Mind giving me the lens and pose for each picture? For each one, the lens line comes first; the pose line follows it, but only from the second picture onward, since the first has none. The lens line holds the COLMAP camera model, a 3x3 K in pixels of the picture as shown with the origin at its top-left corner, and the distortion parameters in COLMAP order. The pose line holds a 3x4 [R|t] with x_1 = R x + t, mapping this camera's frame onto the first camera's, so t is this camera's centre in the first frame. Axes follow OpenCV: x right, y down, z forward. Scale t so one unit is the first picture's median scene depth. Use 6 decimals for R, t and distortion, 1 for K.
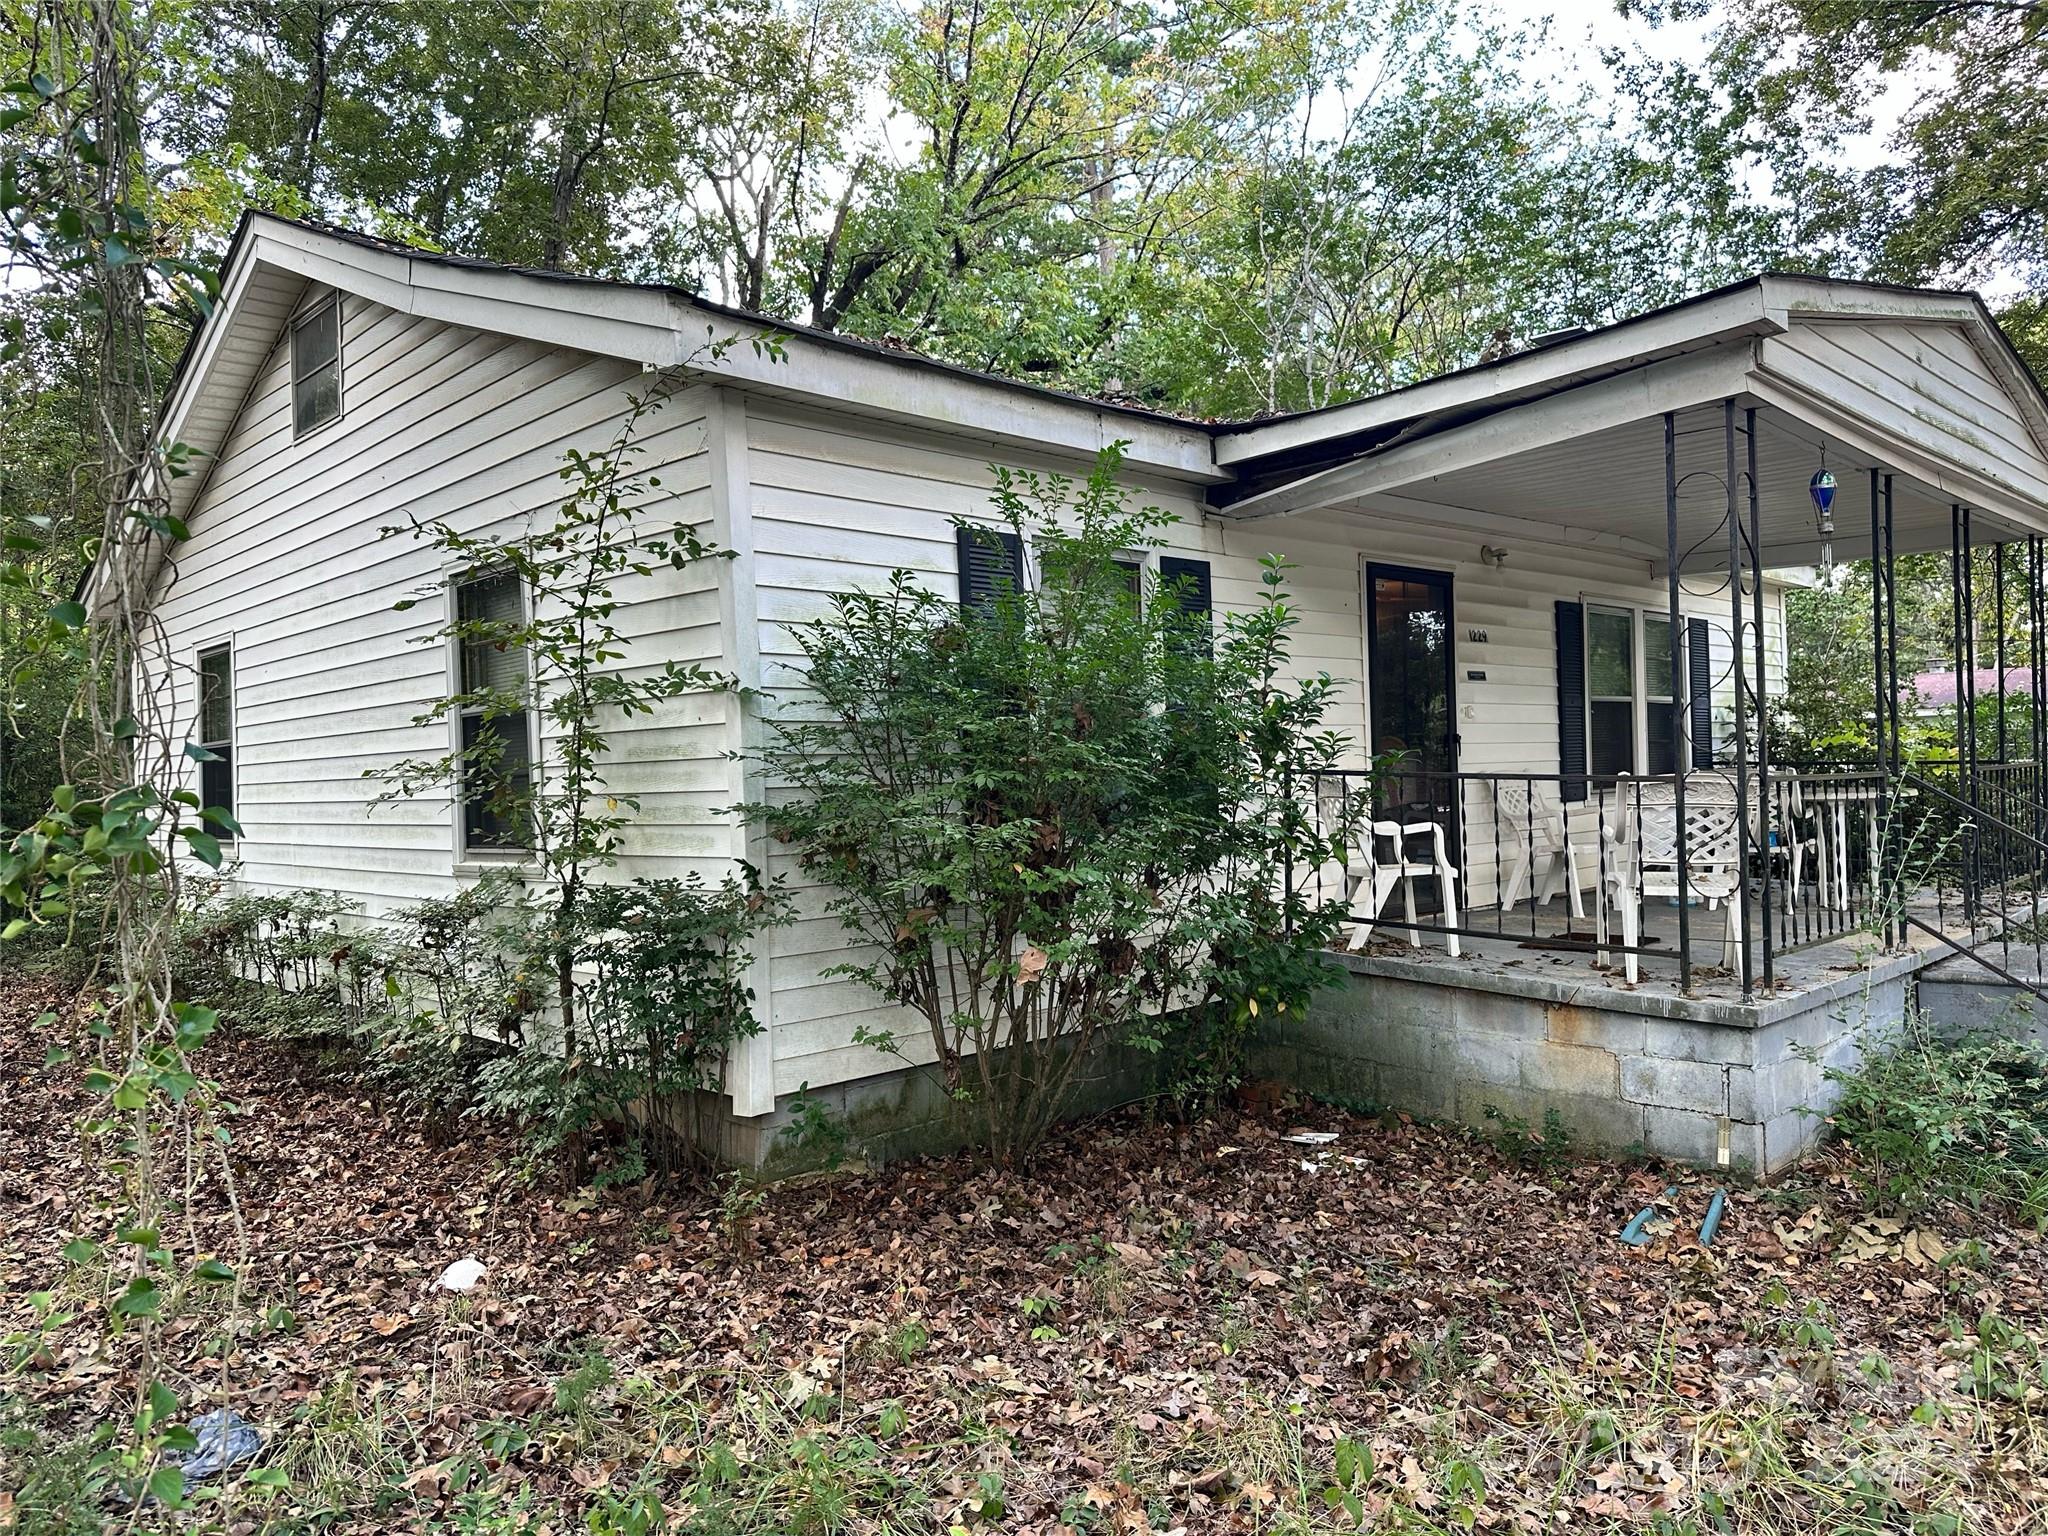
lens RADIAL K [[1393.3, 0, 1023.8], [0, 1393.3, 755.6], [0, 0, 1]] dist [0.121174, -0.196934]
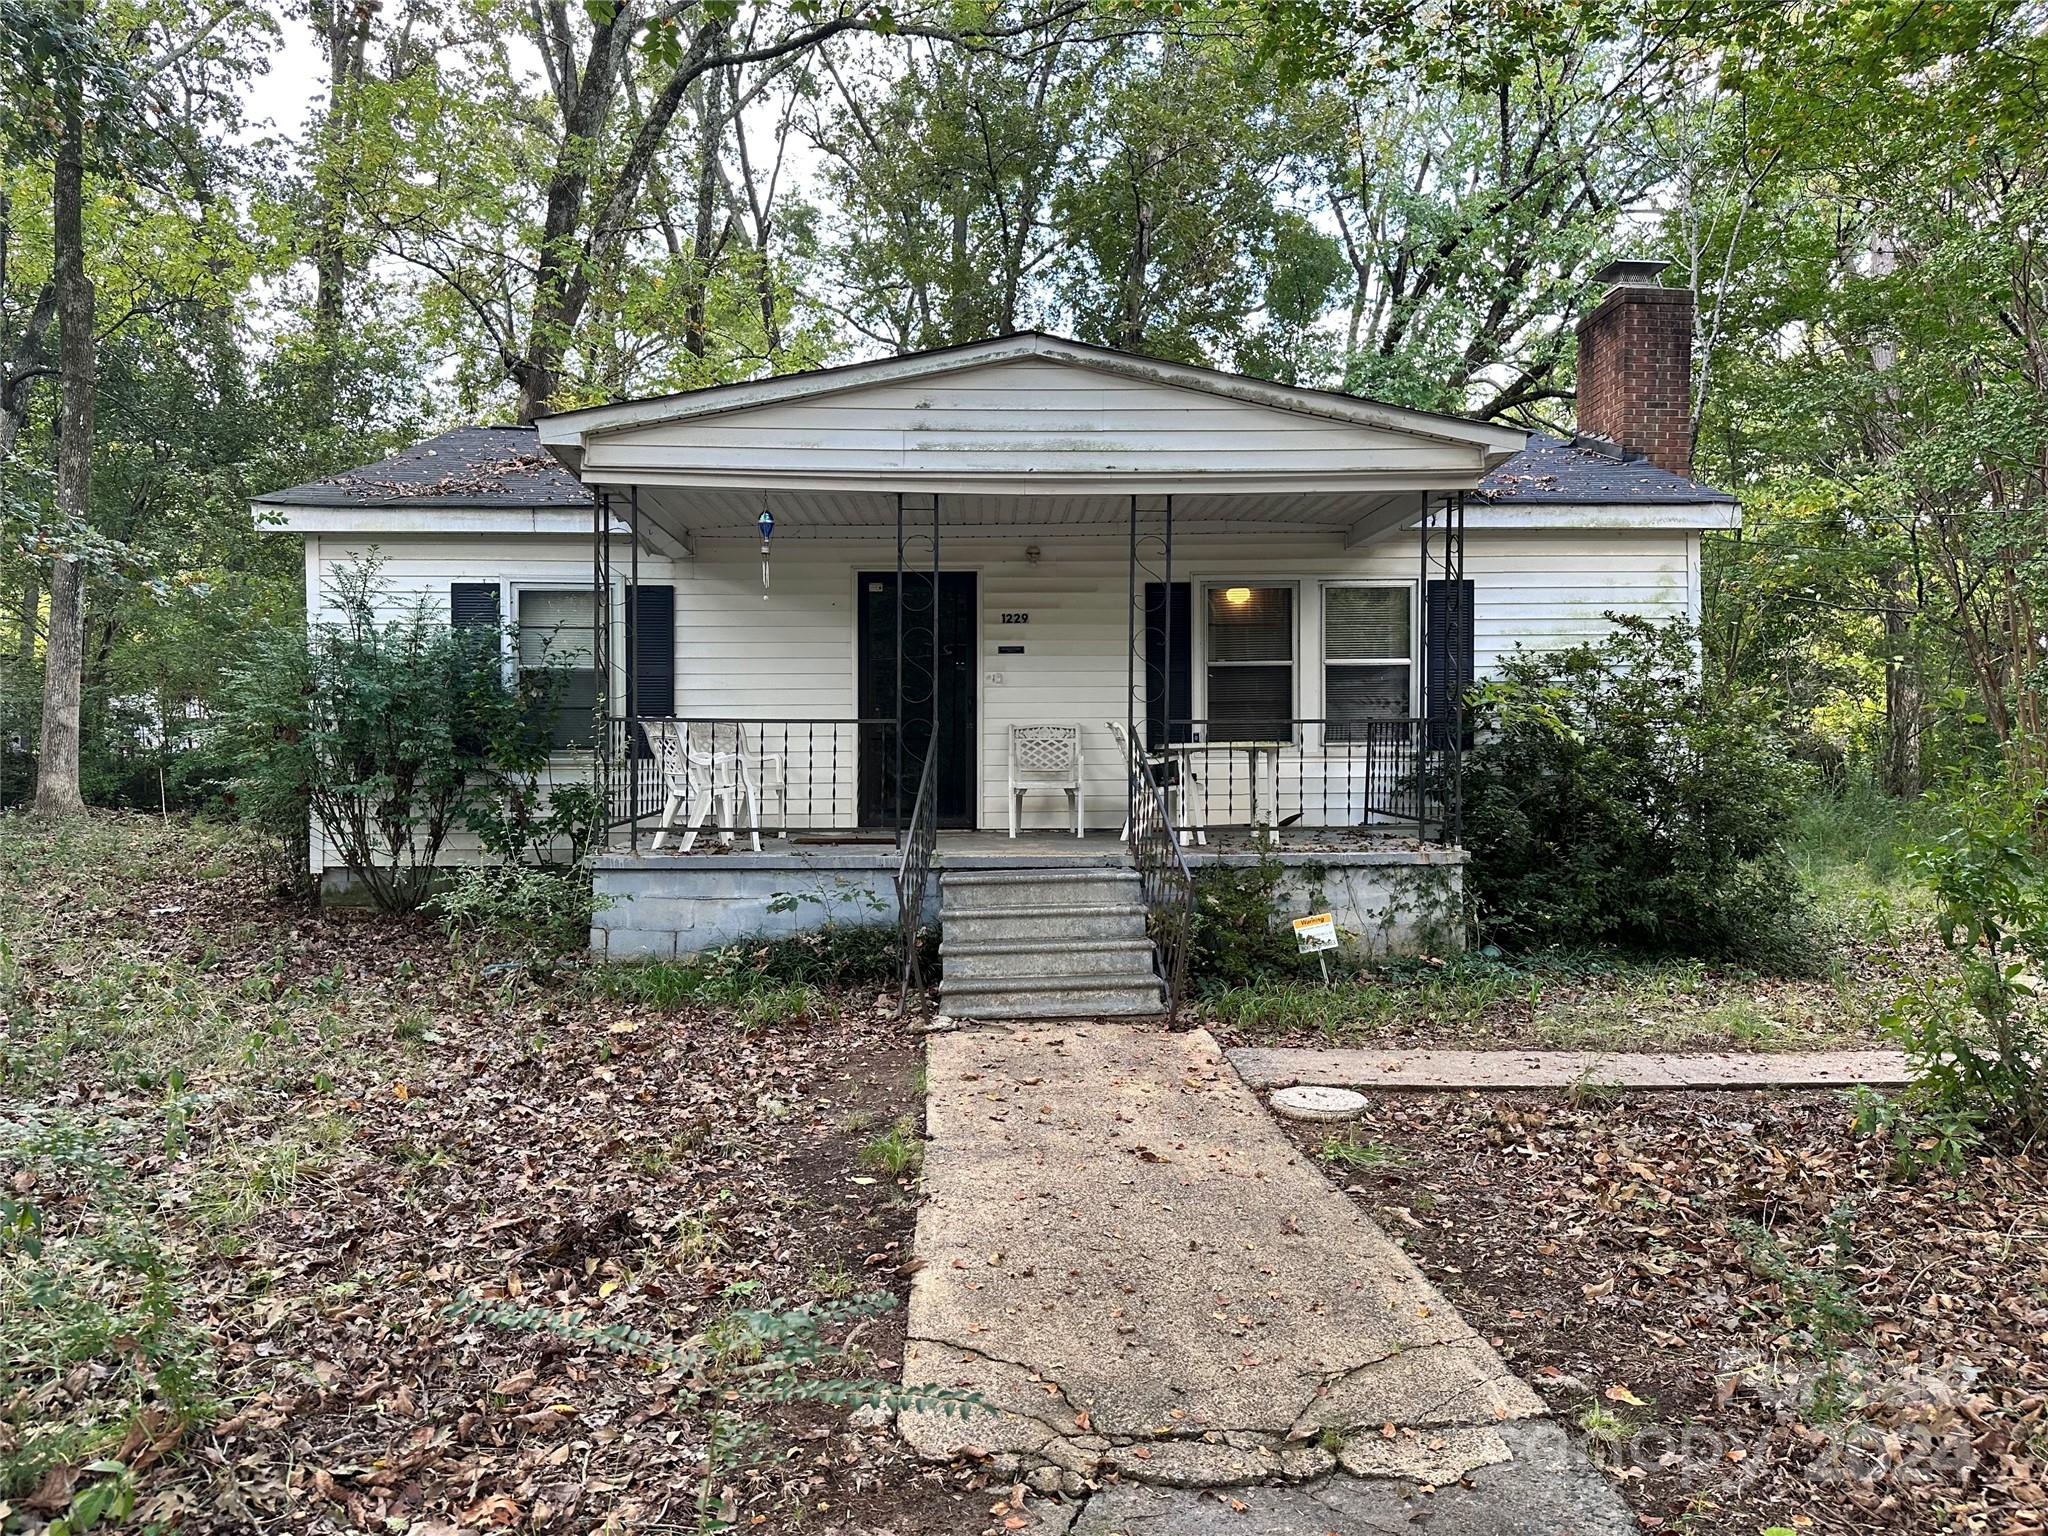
lens RADIAL K [[1409.8, 0, 1024.0], [0, 1409.8, 768.0], [0, 0, 1]] dist [0.007593, 0.001059]
pose [[0.777761, 0.024416, -0.628086, 1.438692], [-0.006547, 0.999506, 0.030747, 0.012761], [0.628526, -0.019801, 0.777537, 0.037036]]
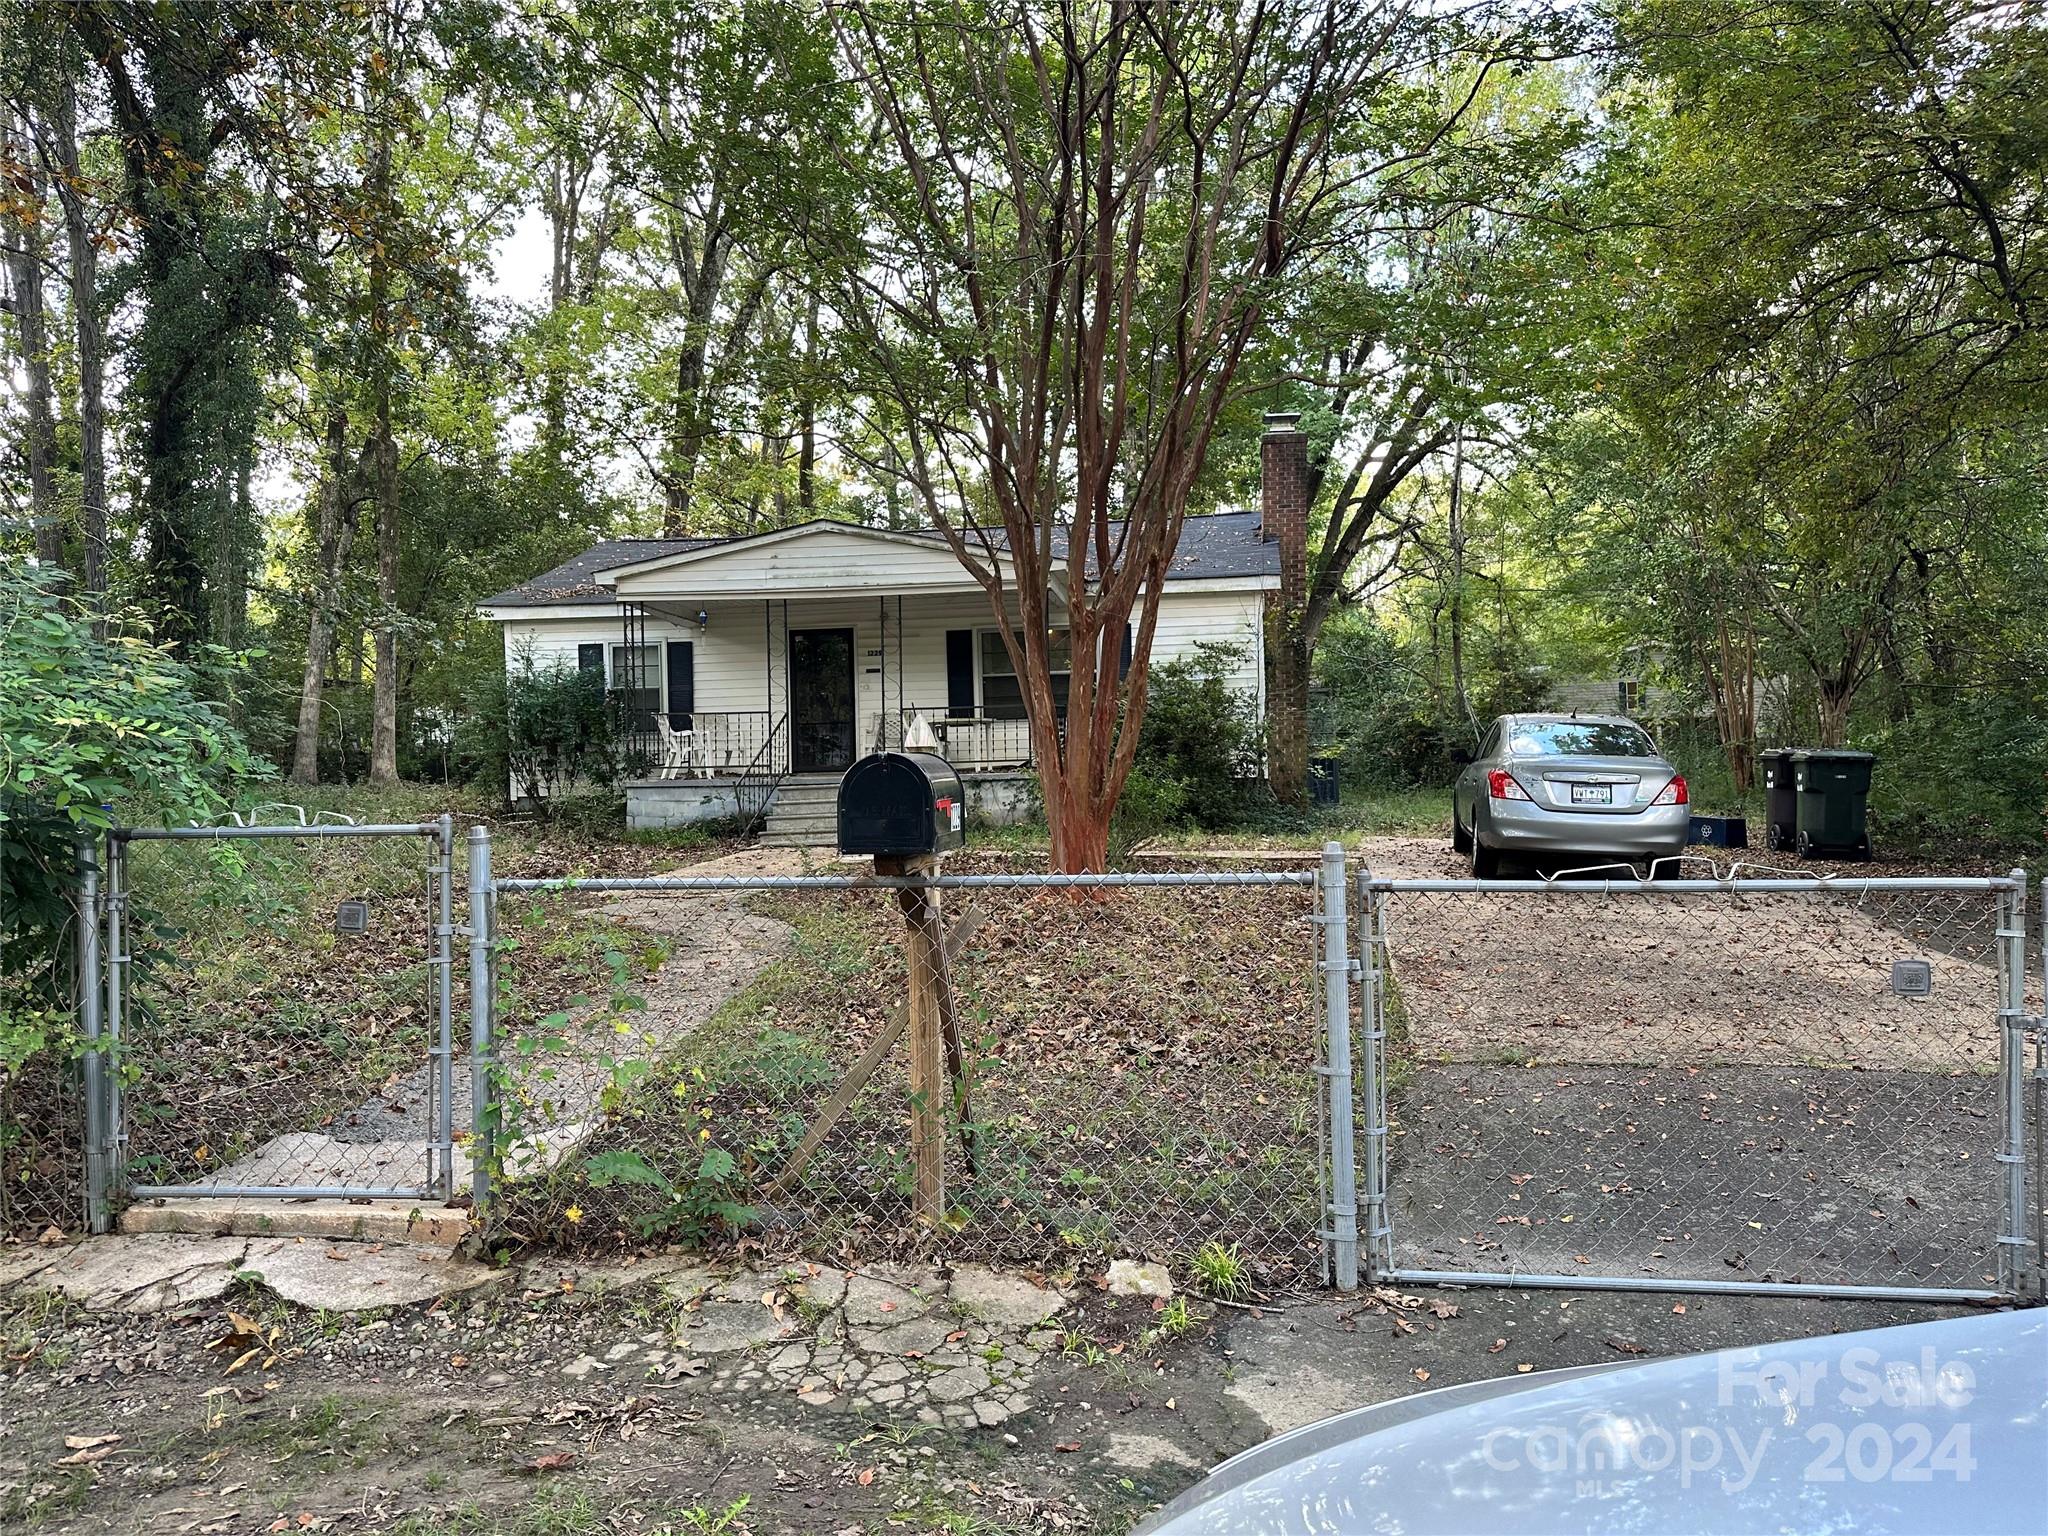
lens RADIAL K [[1393.3, 0, 1023.8], [0, 1393.3, 755.6], [0, 0, 1]] dist [0.121174, -0.196934]
pose [[0.659891, 0.008364, -0.751315, 2.748947], [0.020159, 0.999381, 0.028832, 0.024899], [0.751091, -0.034172, 0.659314, -0.373795]]
